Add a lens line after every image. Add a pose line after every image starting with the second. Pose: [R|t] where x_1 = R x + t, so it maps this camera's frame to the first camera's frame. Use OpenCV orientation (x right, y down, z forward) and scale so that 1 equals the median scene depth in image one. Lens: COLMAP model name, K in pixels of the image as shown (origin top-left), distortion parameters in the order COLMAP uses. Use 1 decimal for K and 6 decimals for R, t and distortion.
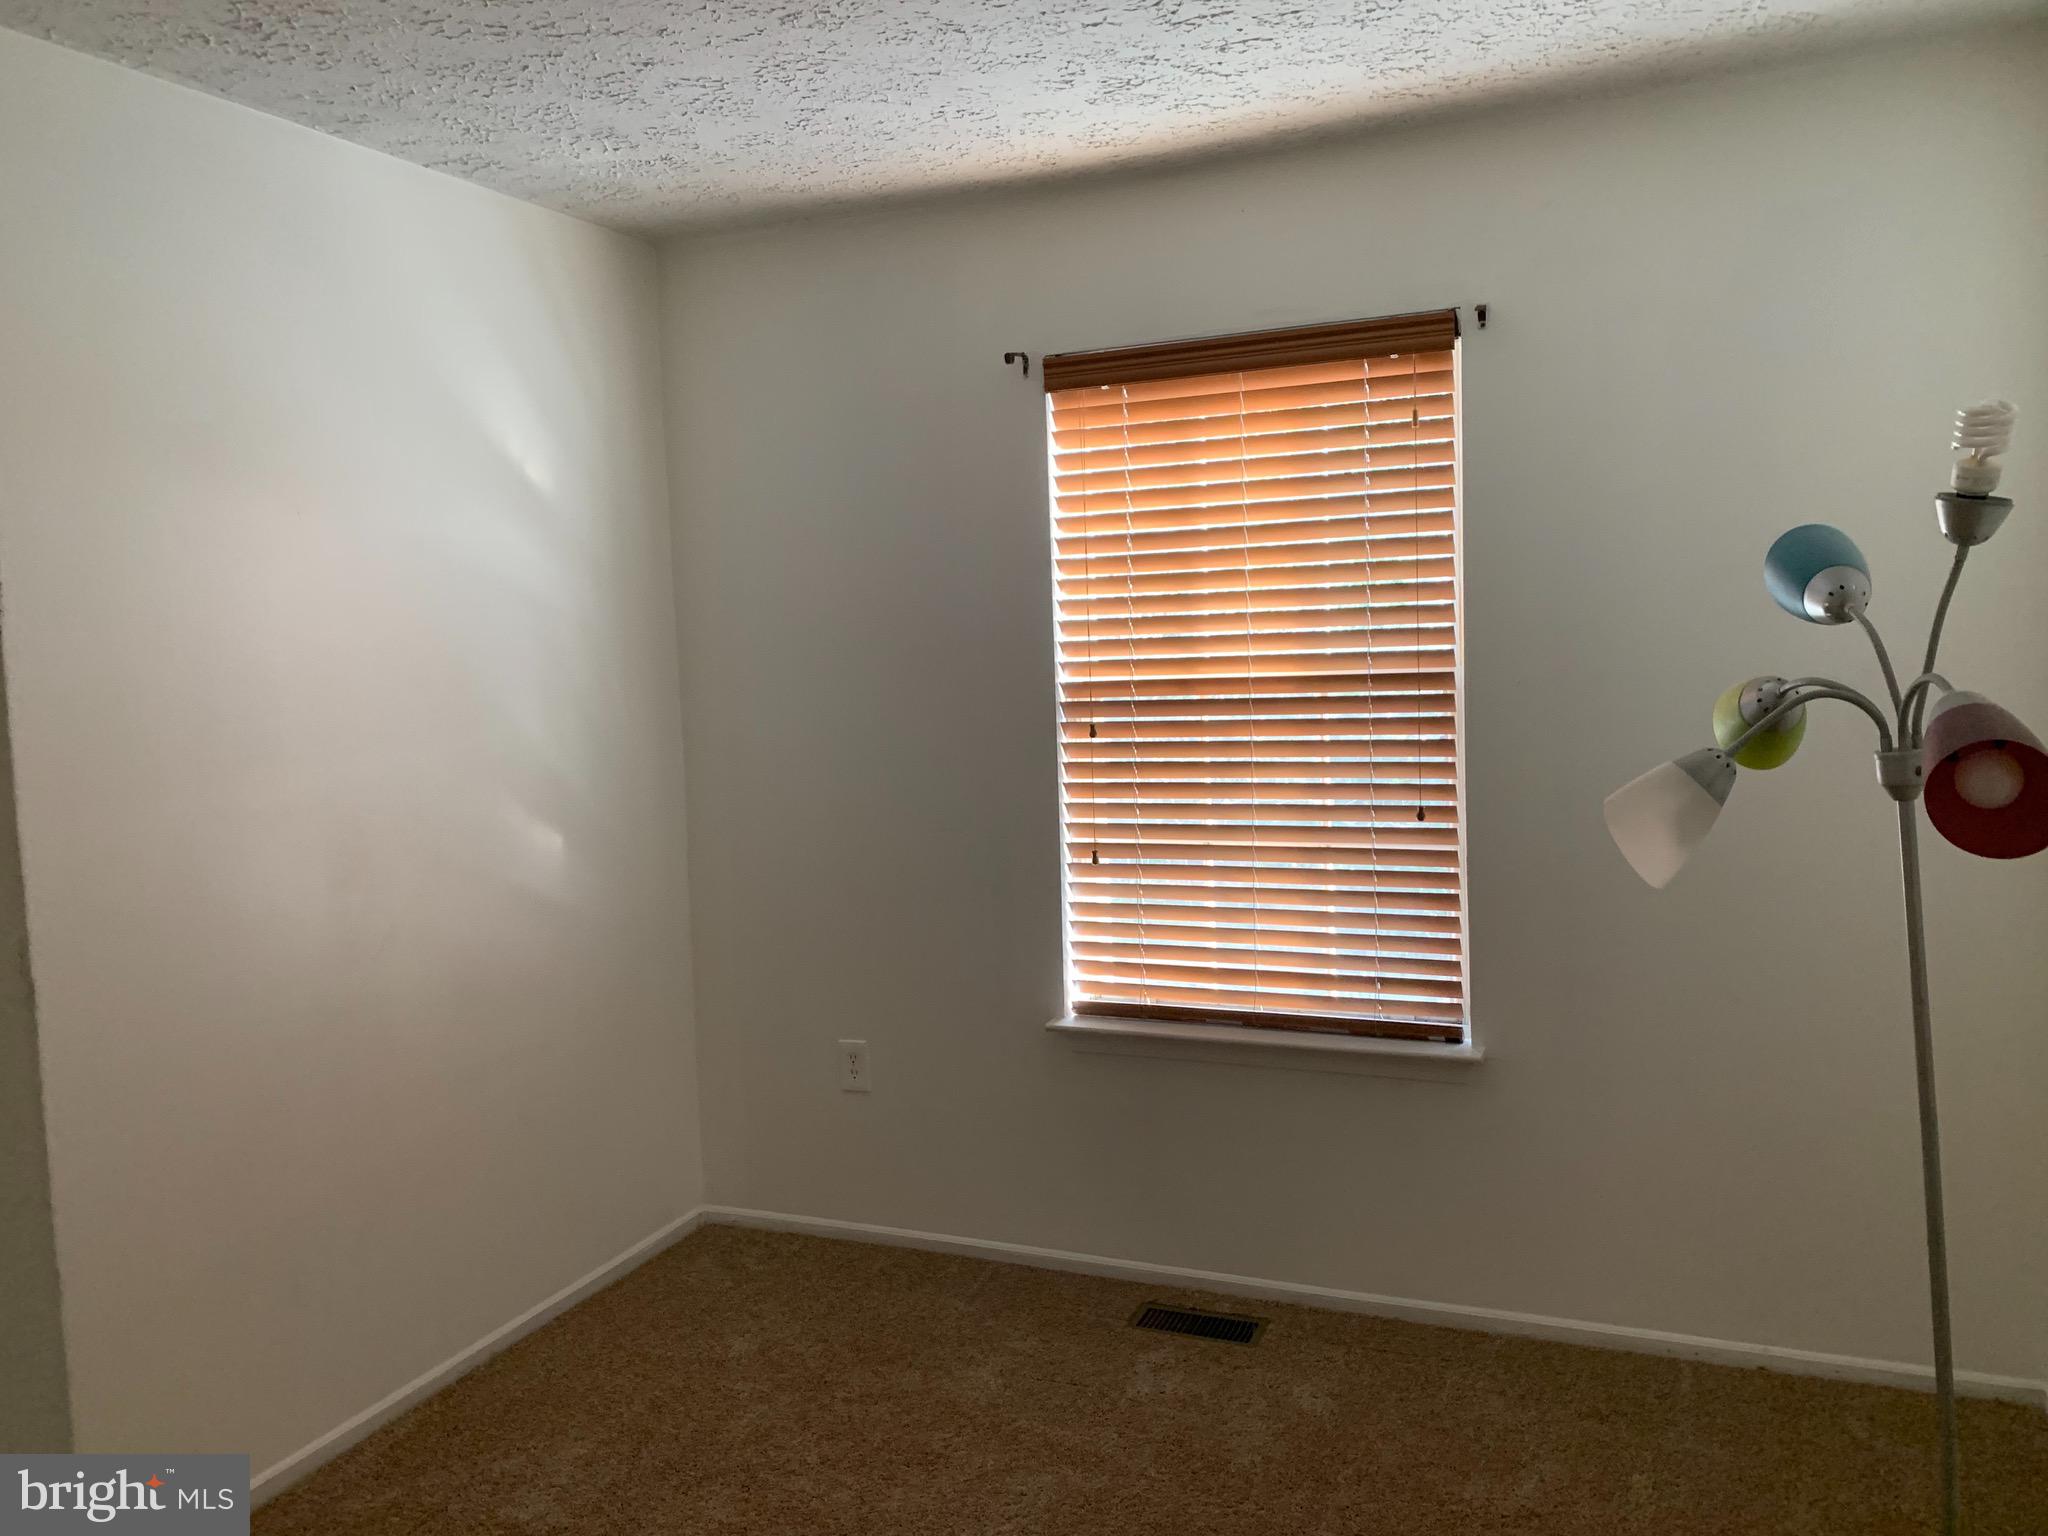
lens RADIAL K [[1549.9, 0, 1018.8], [0, 1549.9, 764.5], [0, 0, 1]] dist [0.034113, -0.047865]
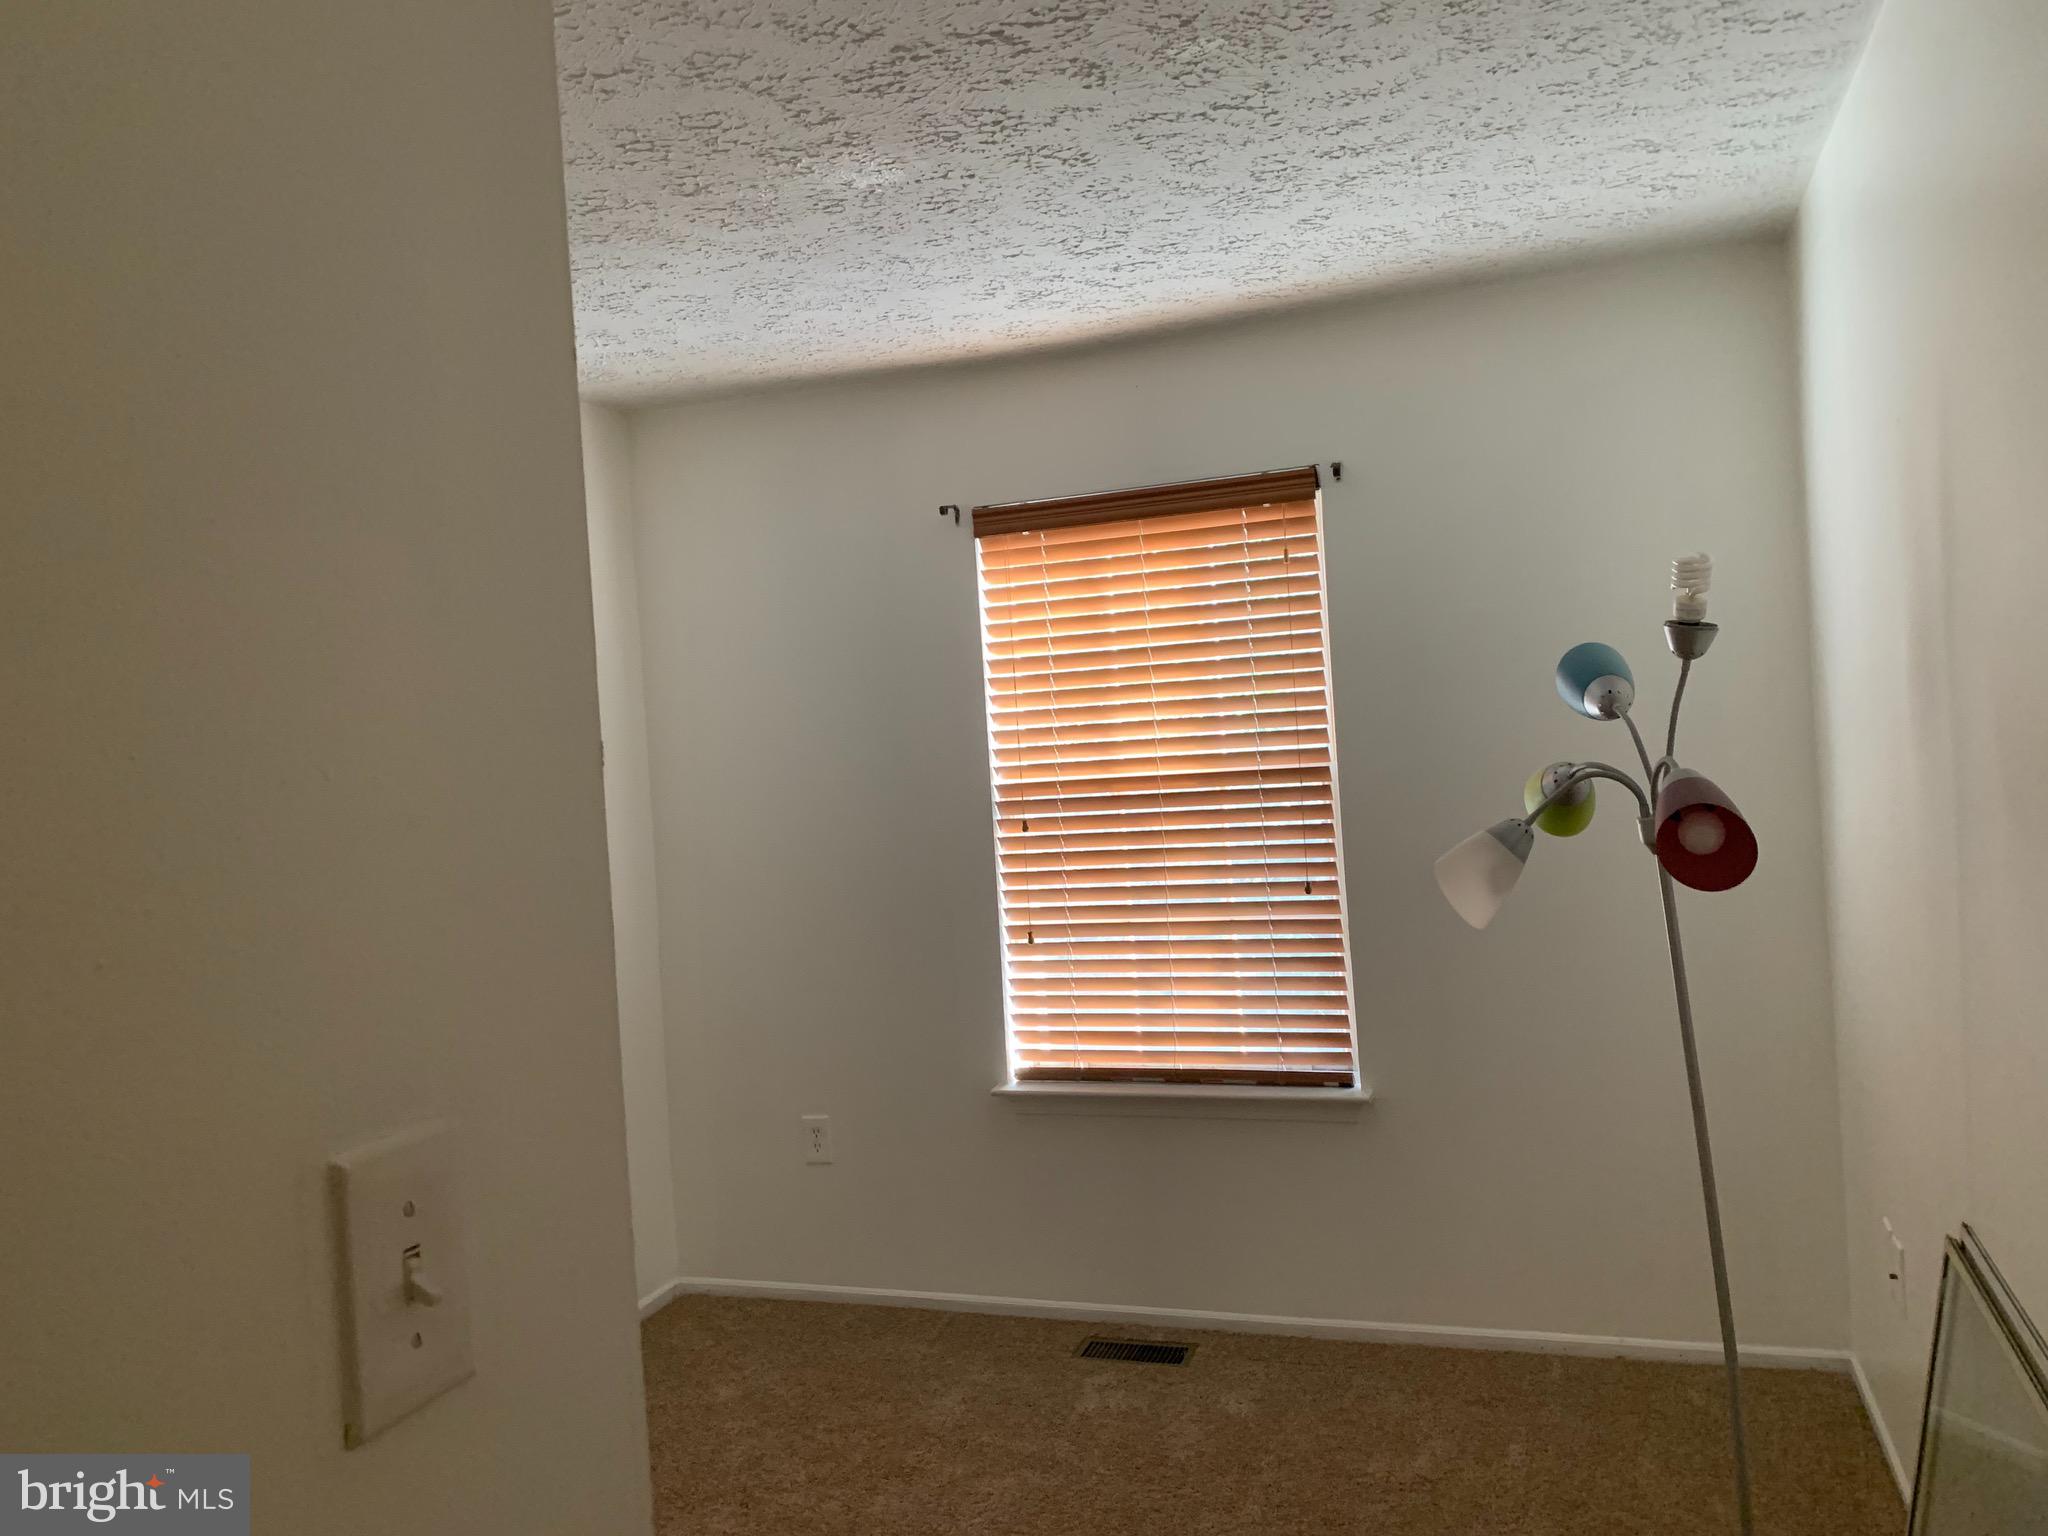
lens RADIAL K [[1549.9, 0, 1033.0], [0, 1549.9, 749.2], [0, 0, 1]] dist [0.034113, -0.047865]
pose [[0.997350, -0.028744, 0.066831, -0.023347], [0.033898, 0.996430, -0.077313, 0.011113], [-0.064370, 0.079374, 0.994764, -0.160916]]
